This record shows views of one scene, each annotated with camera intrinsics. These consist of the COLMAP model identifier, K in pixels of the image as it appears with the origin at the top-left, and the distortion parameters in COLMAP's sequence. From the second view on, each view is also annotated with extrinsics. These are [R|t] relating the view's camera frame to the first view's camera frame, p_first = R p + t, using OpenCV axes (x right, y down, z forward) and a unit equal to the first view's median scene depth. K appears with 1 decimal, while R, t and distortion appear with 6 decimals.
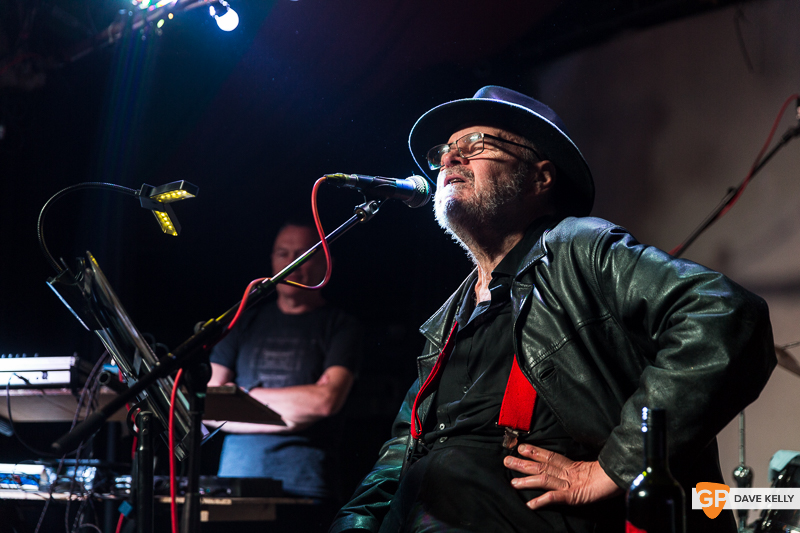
lens RADIAL K [[1576.7, 0, 395.2], [0, 1576.7, 266.5], [0, 0, 1]] dist [0.027142, 0.000000]
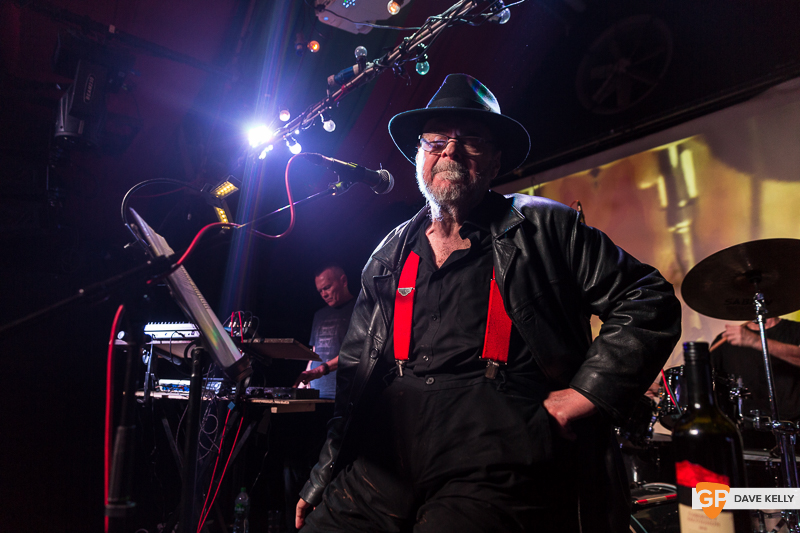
lens RADIAL K [[569.2, 0, 406.4], [0, 569.2, 274.0], [0, 0, 1]] dist [-0.000228, -0.014478]
pose [[0.998894, 0.009657, 0.046010, -0.001763], [-0.007250, 0.998610, -0.052204, 0.033357], [-0.046451, 0.051813, 0.997576, 0.317326]]
